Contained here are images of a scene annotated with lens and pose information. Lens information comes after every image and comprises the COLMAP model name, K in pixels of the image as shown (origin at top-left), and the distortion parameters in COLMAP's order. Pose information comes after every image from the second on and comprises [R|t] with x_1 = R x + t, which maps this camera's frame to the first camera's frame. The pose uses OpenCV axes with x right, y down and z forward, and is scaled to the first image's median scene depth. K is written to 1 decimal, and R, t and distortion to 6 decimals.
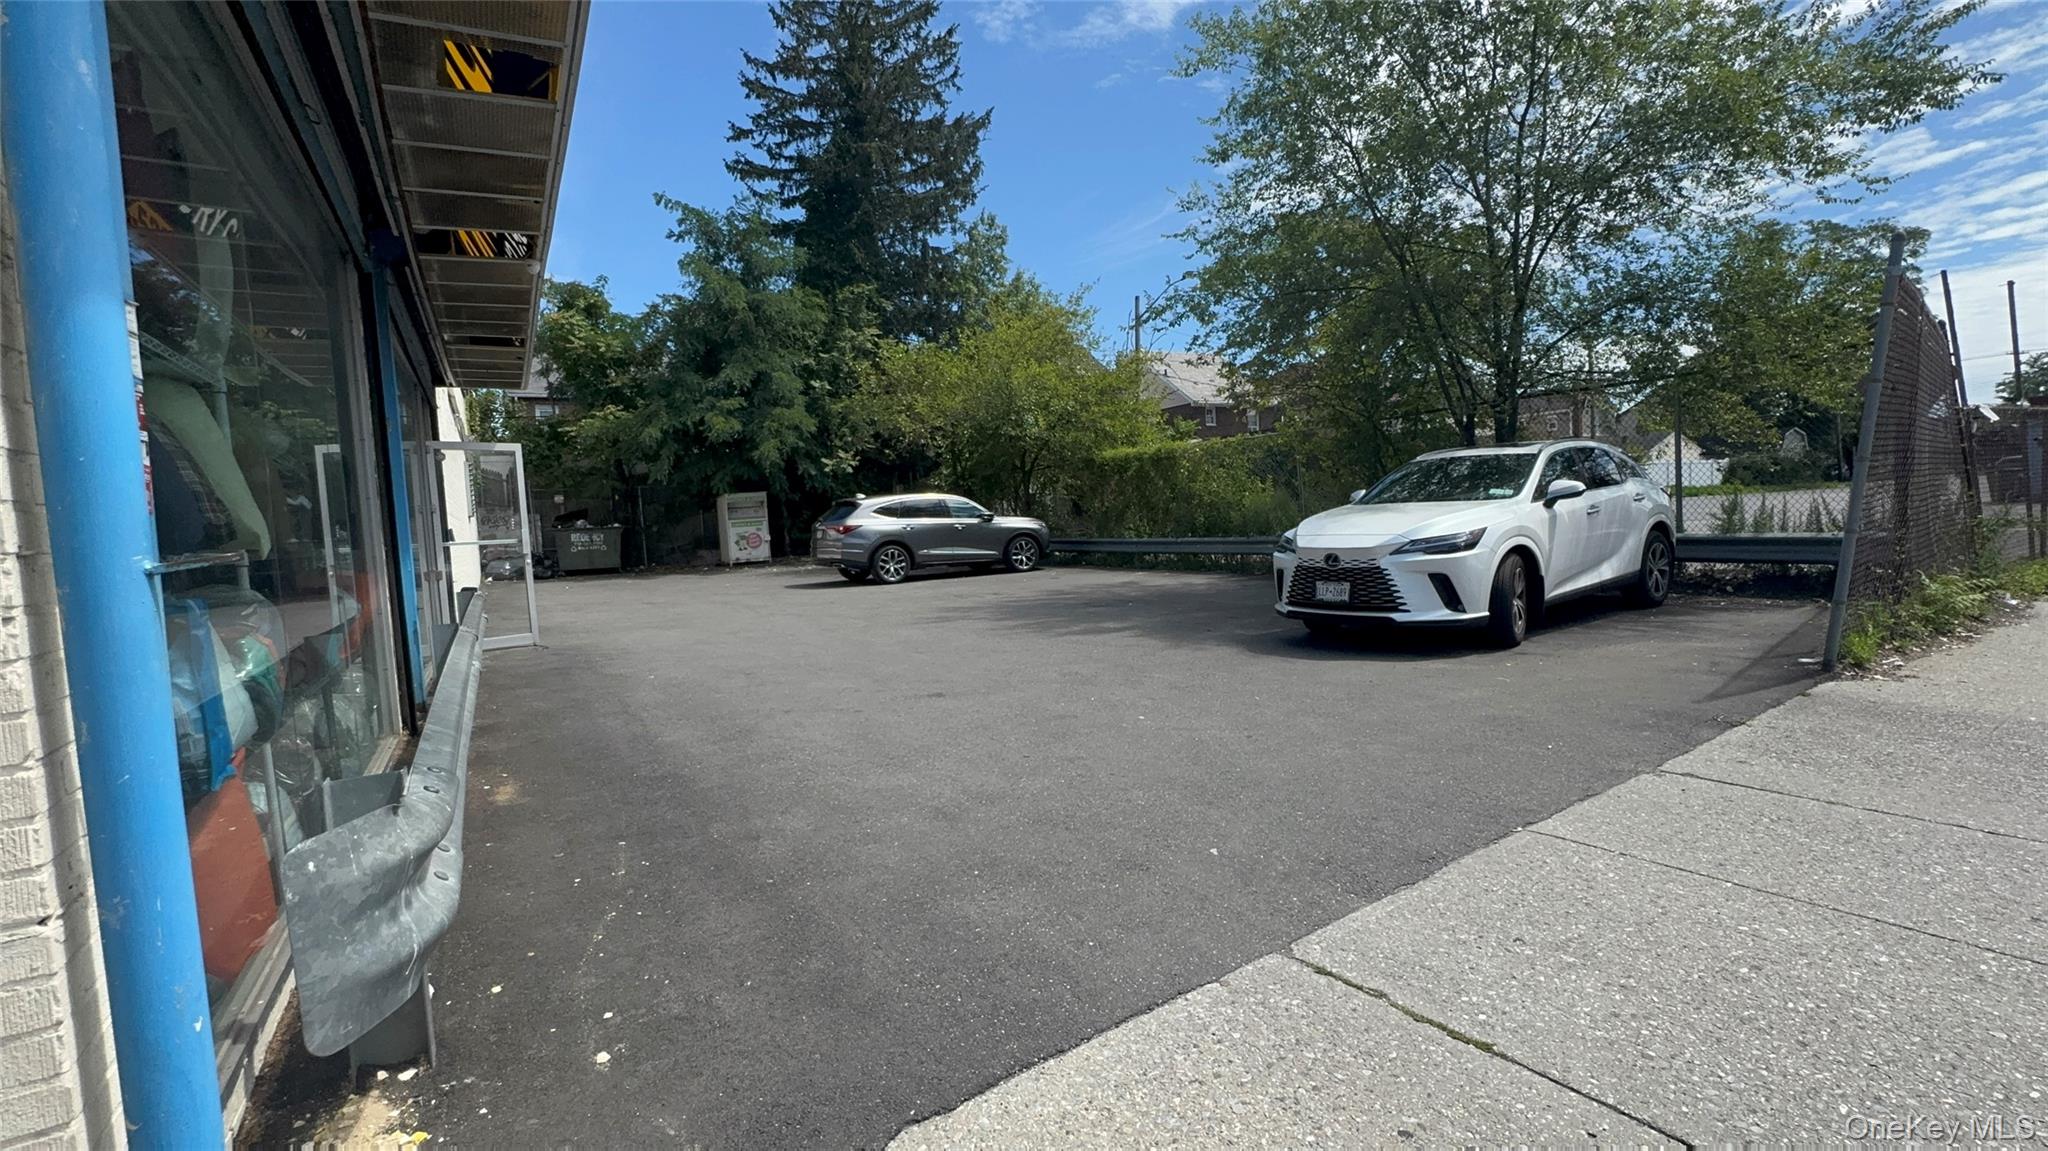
lens RADIAL K [[932.5, 0, 1033.8], [0, 932.5, 589.4], [0, 0, 1]] dist [-0.003623, 0.000853]
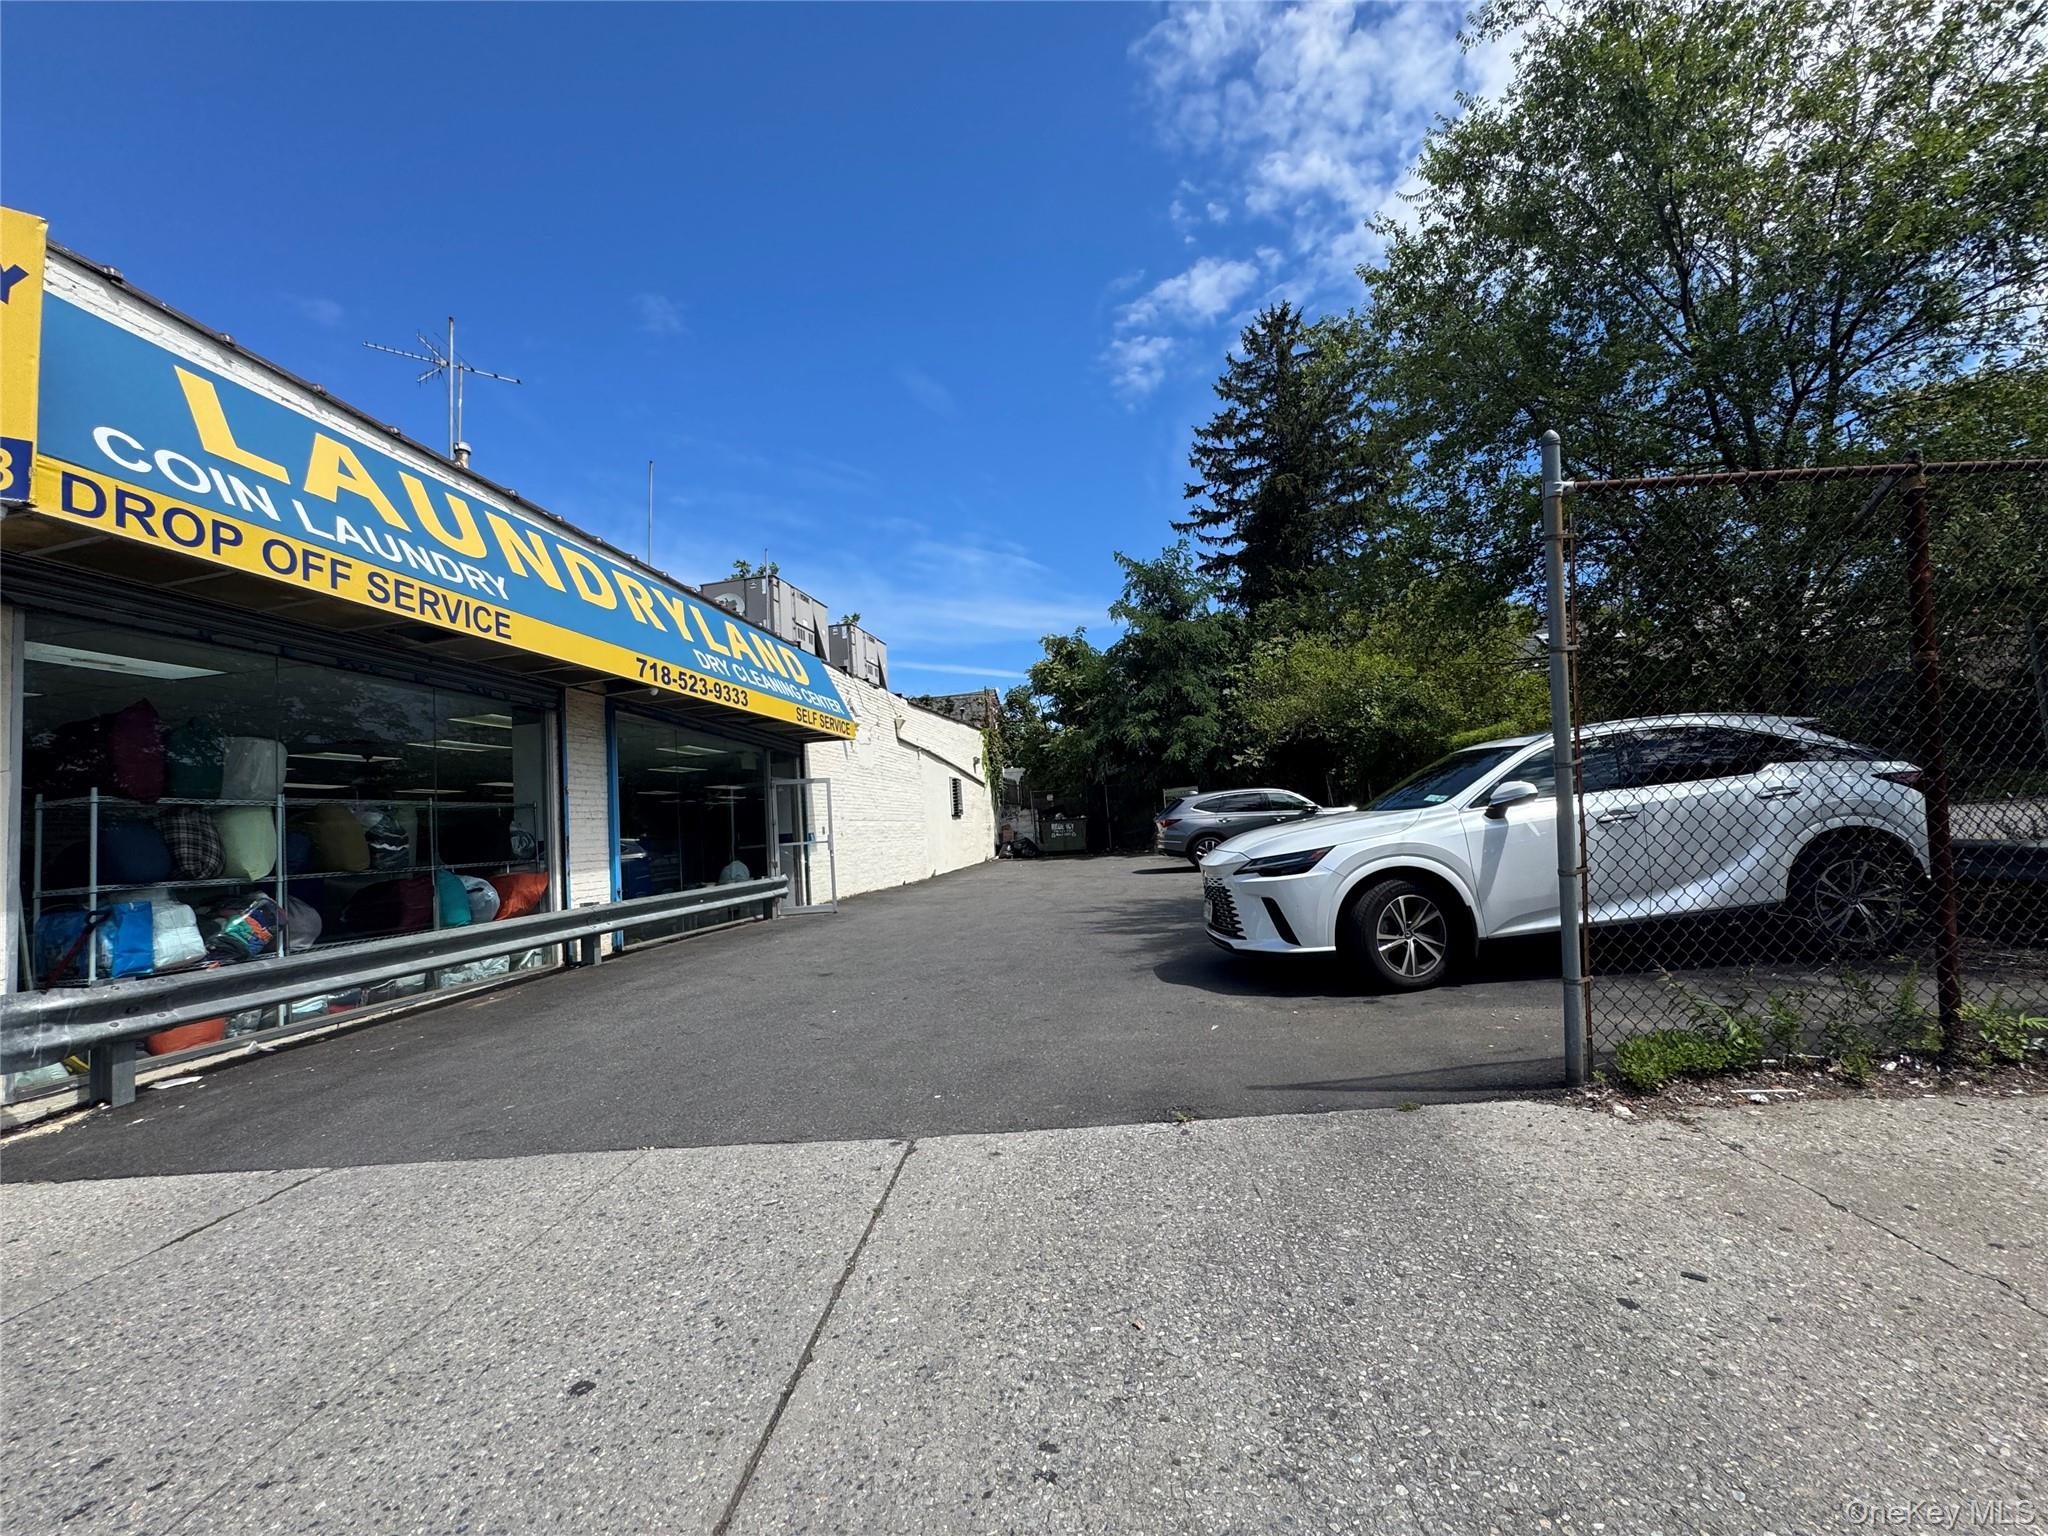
lens RADIAL K [[831.1, 0, 1023.0], [0, 831.1, 769.7], [0, 0, 1]] dist [0.006795, -0.000682]
pose [[0.779429, -0.046056, -0.624796, 0.227095], [-0.022824, 0.994545, -0.101784, -0.015928], [0.626075, 0.093593, 0.774125, 0.066682]]
